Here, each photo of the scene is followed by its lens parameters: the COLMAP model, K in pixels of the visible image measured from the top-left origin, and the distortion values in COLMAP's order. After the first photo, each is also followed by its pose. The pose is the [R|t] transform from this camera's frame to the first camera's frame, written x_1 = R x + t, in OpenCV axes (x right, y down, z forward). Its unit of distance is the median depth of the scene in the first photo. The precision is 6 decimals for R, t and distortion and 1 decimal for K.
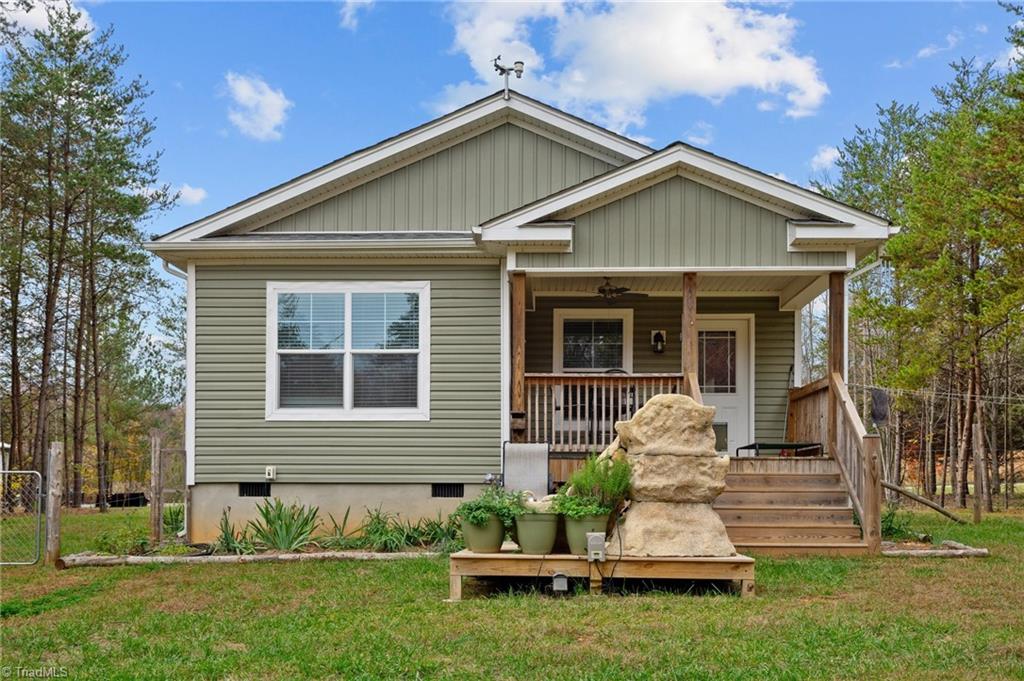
lens RADIAL K [[1001.8, 0, 512.0], [0, 1001.8, 340.5], [0, 0, 1]] dist [0.050973, -0.002563]
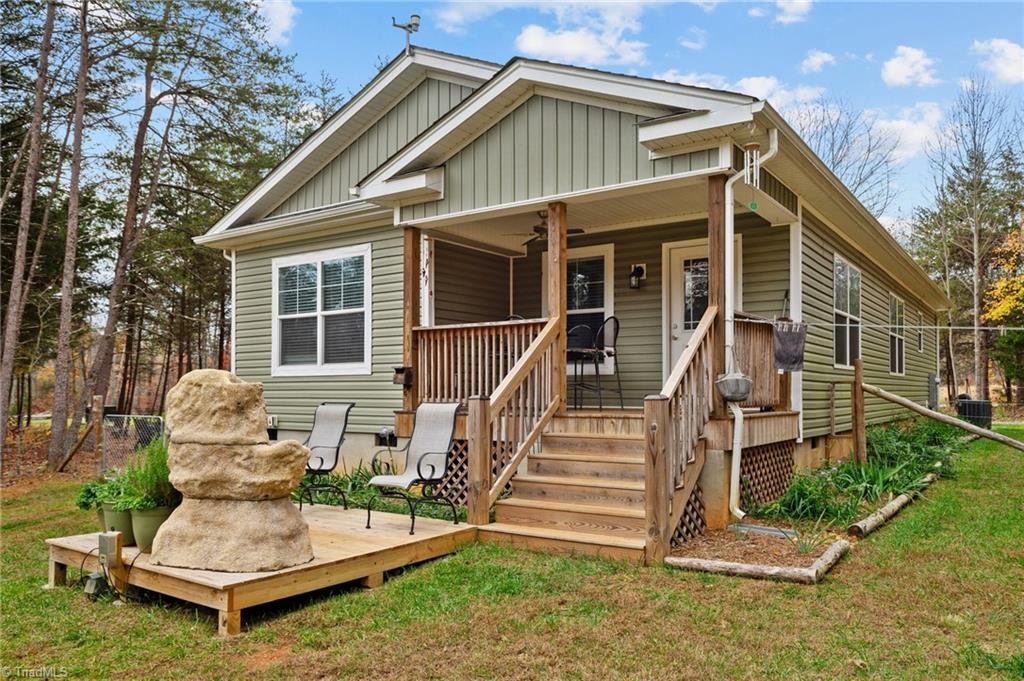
lens RADIAL K [[751.0, 0, 511.8], [0, 751.0, 297.9], [0, 0, 1]] dist [-0.002379, 0.001468]
pose [[0.840972, -0.073428, -0.536073, 0.497129], [0.088244, 0.996097, 0.001995, 0.011016], [0.533834, -0.048983, 0.844169, 0.428602]]
